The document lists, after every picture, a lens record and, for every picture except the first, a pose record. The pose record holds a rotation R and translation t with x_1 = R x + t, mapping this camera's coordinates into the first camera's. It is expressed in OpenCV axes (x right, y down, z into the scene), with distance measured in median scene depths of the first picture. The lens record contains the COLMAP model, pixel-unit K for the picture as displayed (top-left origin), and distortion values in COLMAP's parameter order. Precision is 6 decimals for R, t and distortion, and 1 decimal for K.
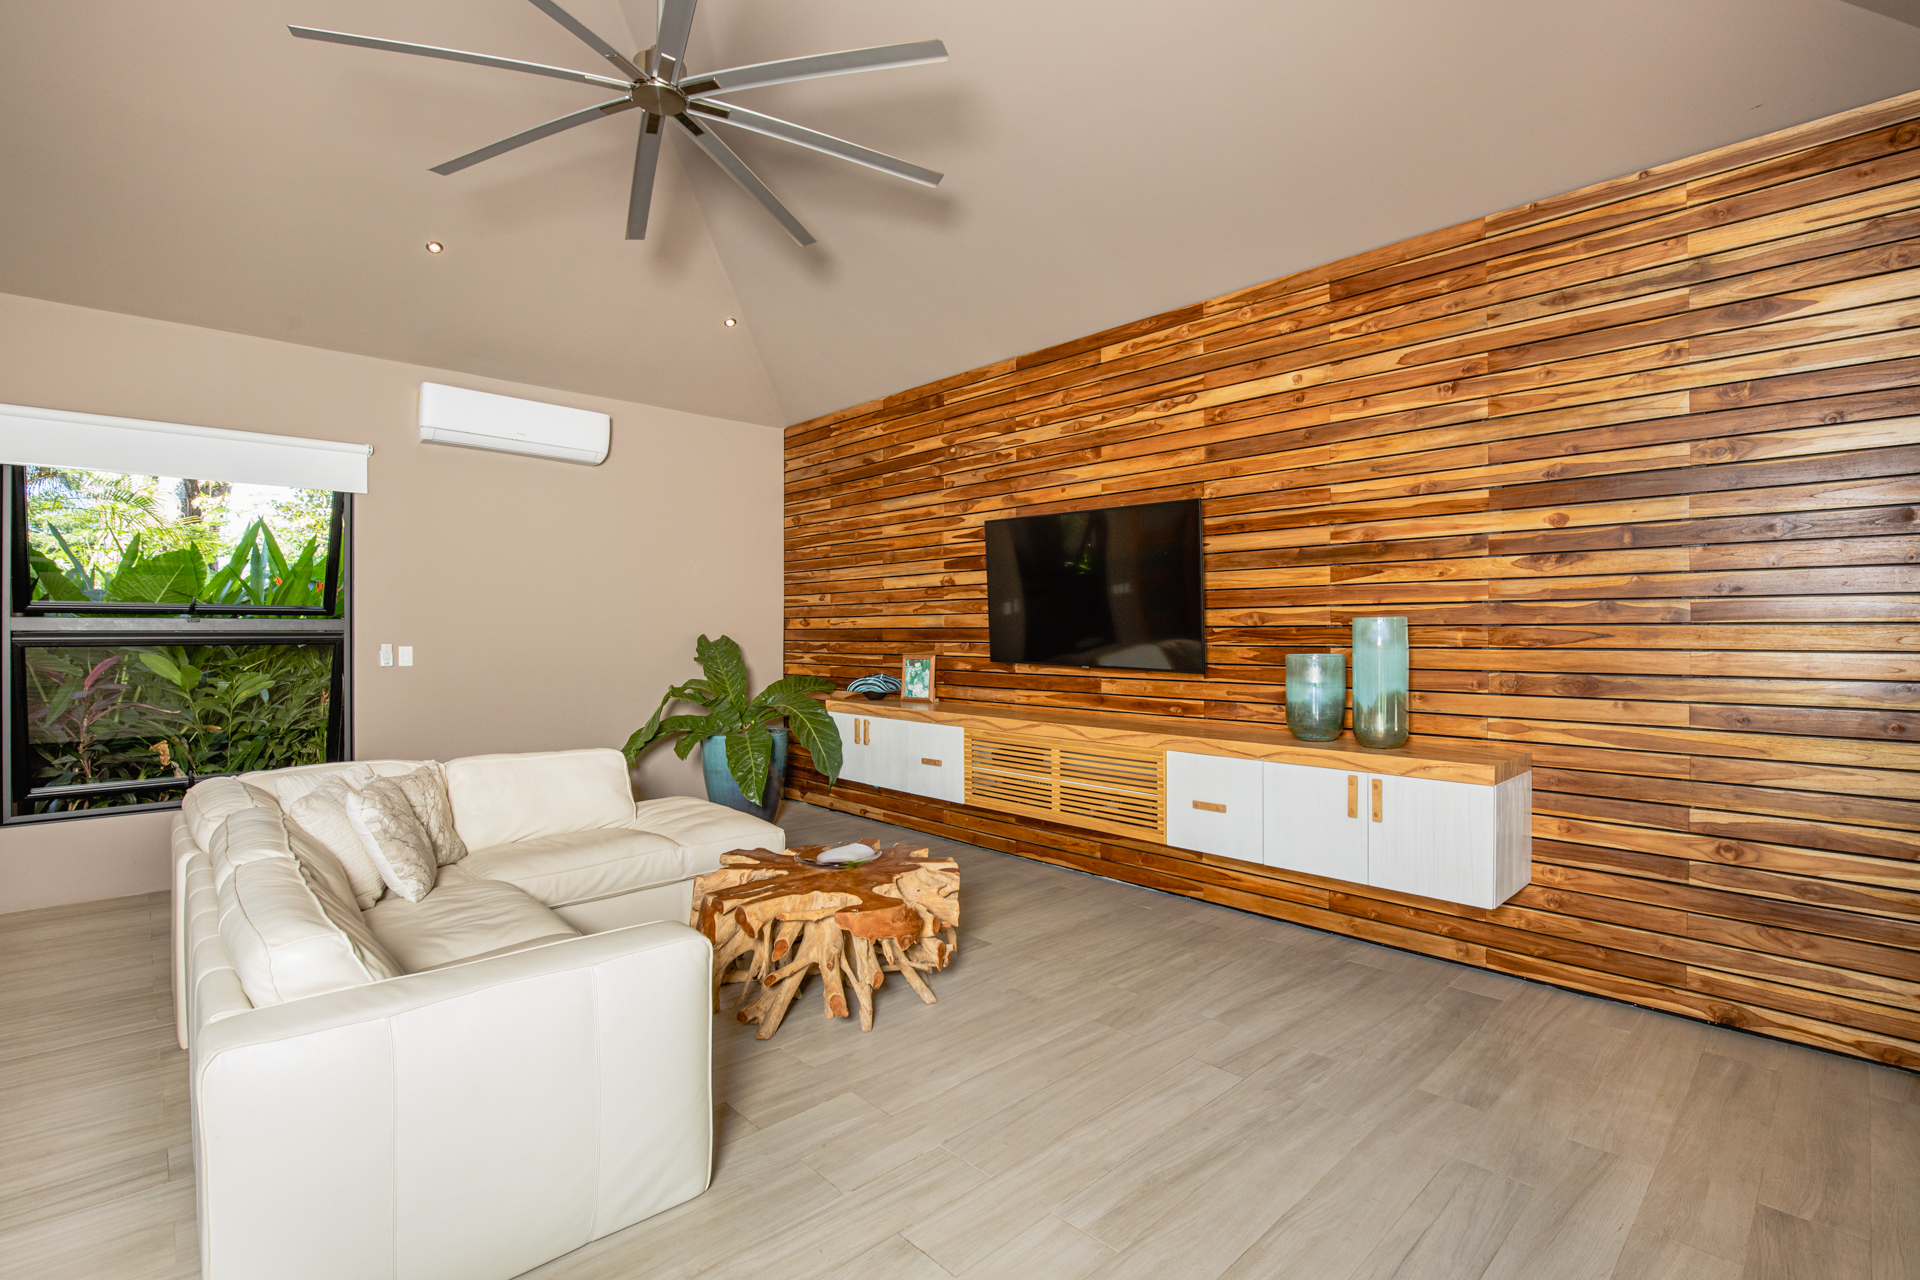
lens RADIAL K [[889.7, 0, 980.7], [0, 889.7, 633.2], [0, 0, 1]] dist [-0.035325, 0.003990]
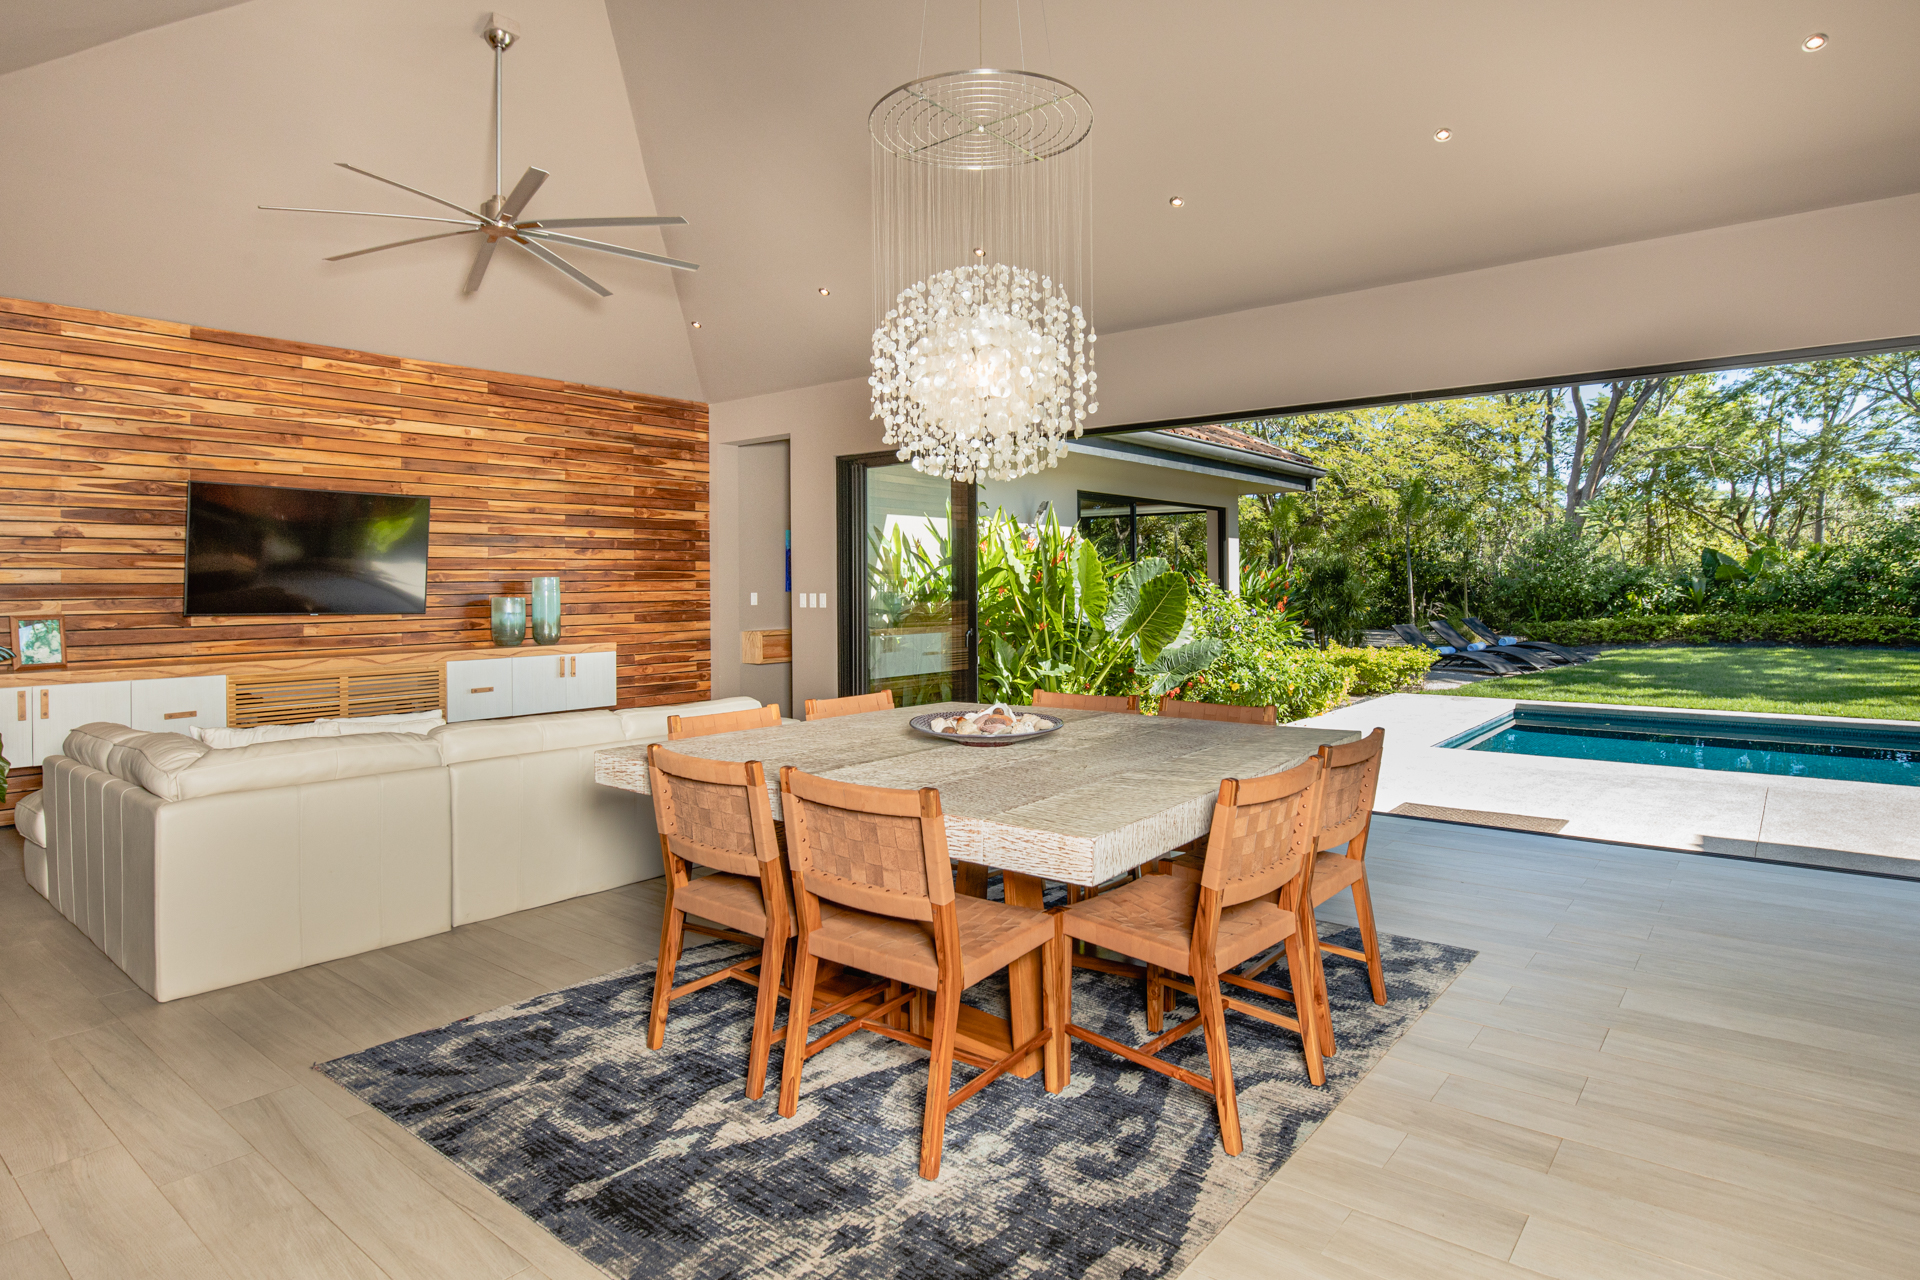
lens RADIAL K [[1052.5, 0, 972.4], [0, 1052.5, 580.7], [0, 0, 1]] dist [-0.034293, 0.007997]
pose [[-0.130023, 0.003224, 0.991506, -1.699205], [0.009985, 0.999948, -0.001942, 0.003048], [-0.991461, 0.009648, -0.130048, 0.322796]]
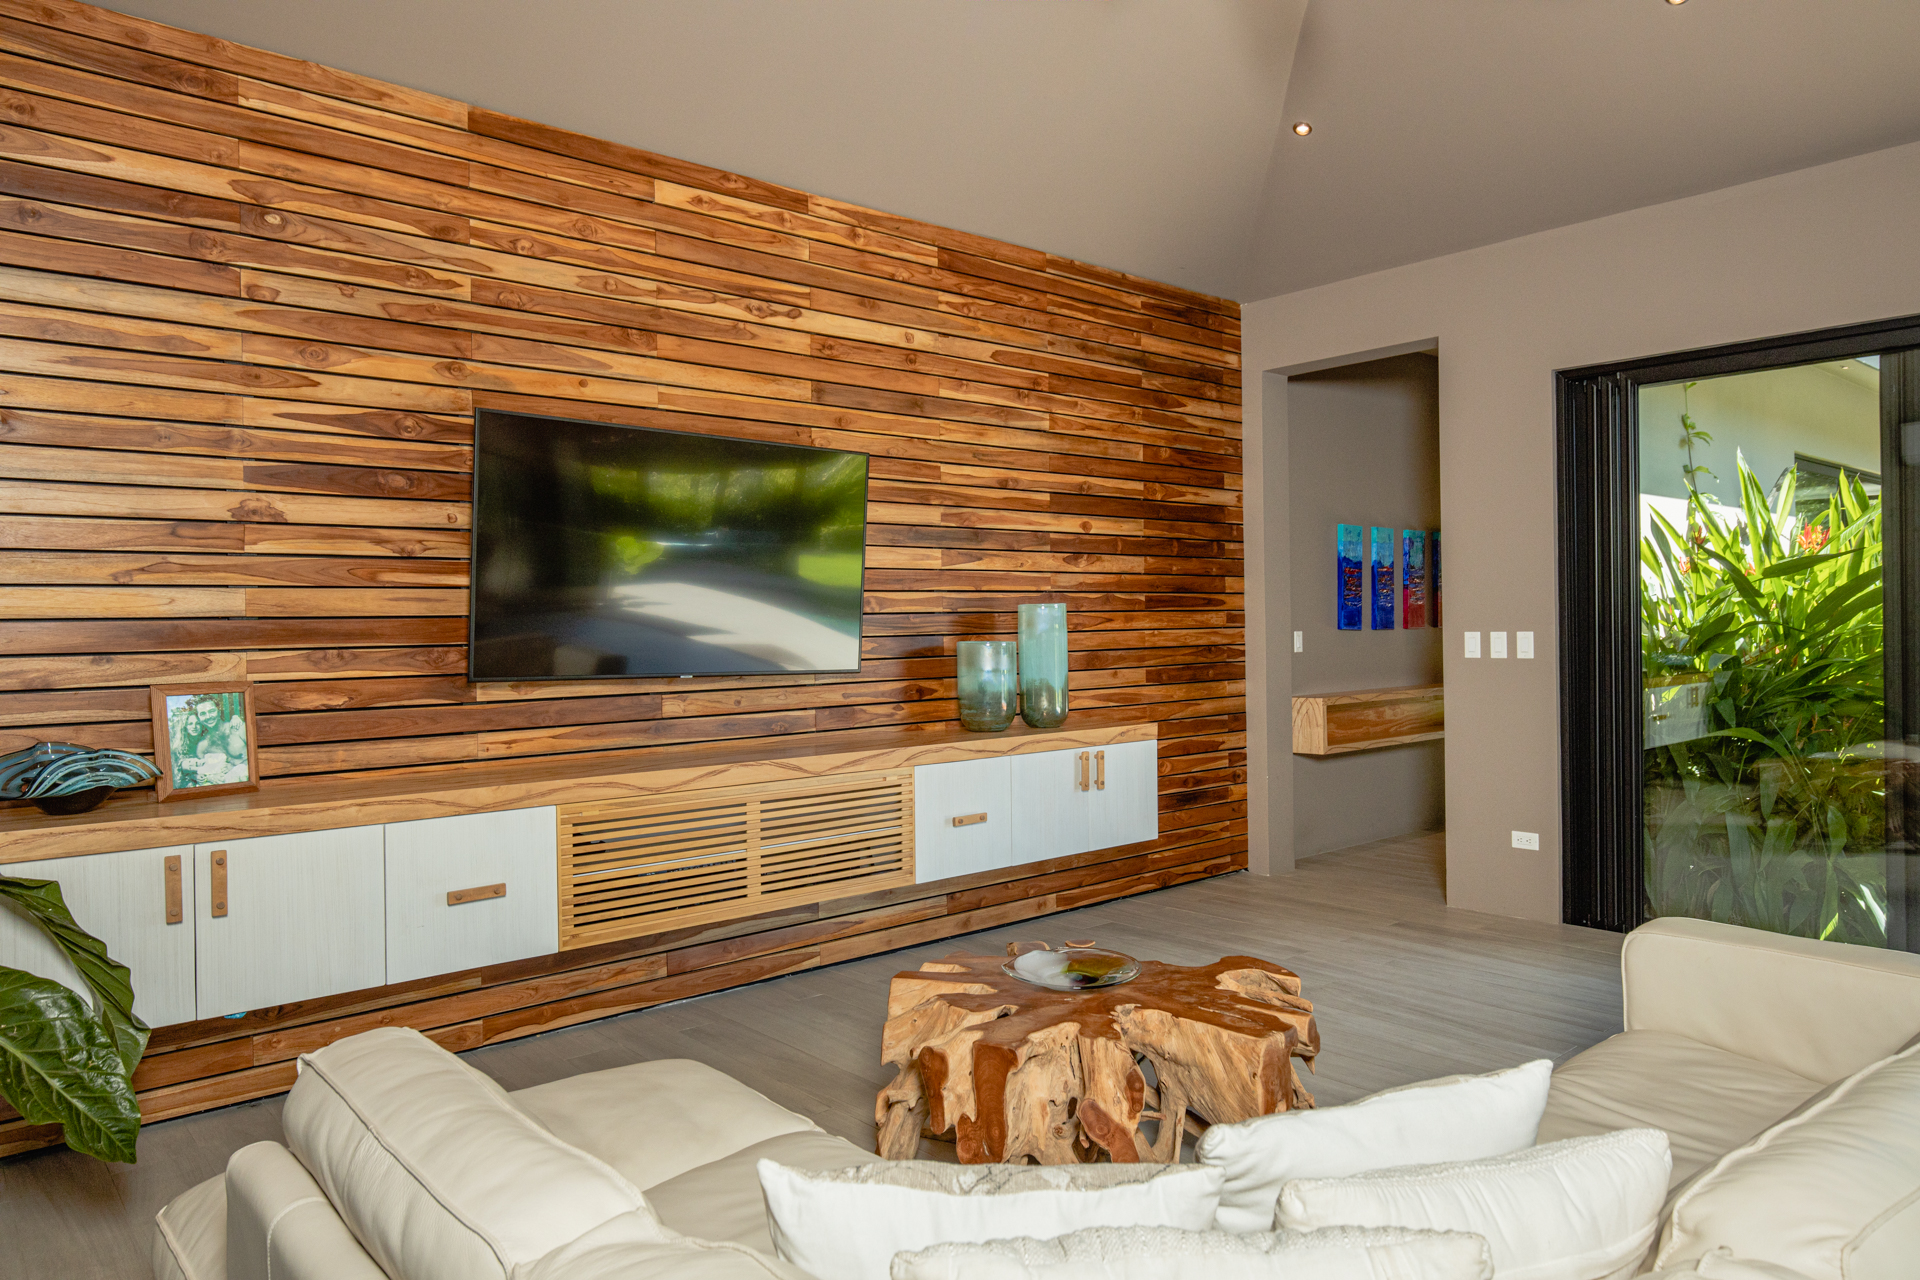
lens RADIAL K [[1241.2, 0, 966.7], [0, 1241.2, 626.8], [0, 0, 1]] dist [0.000690, -0.001189]
pose [[0.055603, -0.004528, 0.998443, -0.899115], [0.014893, 0.999882, 0.003705, 0.002103], [-0.998342, 0.014664, 0.055664, 0.878564]]
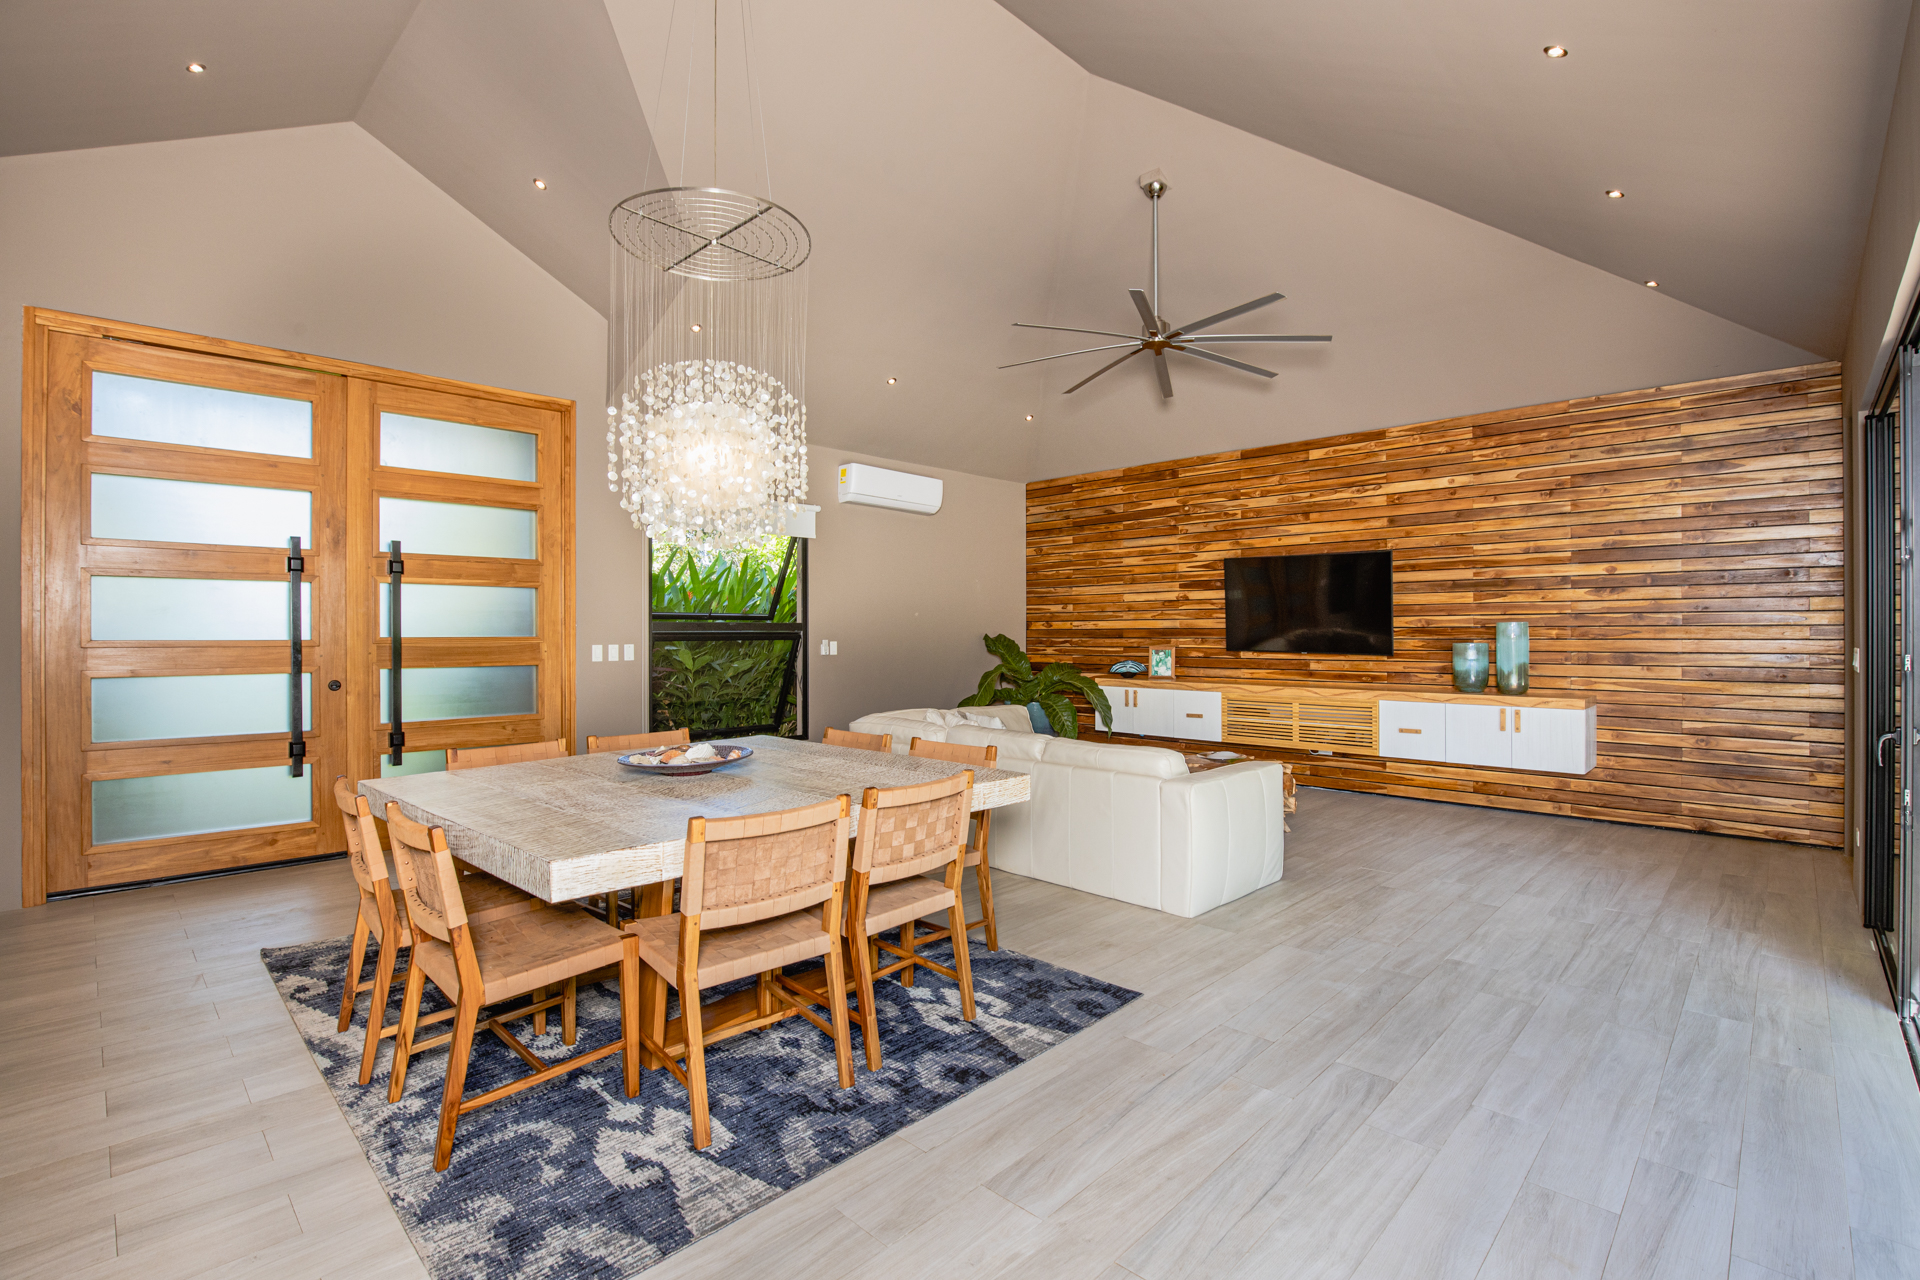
lens RADIAL K [[889.7, 0, 980.8], [0, 889.7, 631.9], [0, 0, 1]] dist [-0.035325, 0.003990]
pose [[0.999009, -0.002507, 0.044437, -0.622199], [0.002581, 0.999995, -0.001608, 0.001872], [-0.044433, 0.001721, 0.999011, -0.650336]]
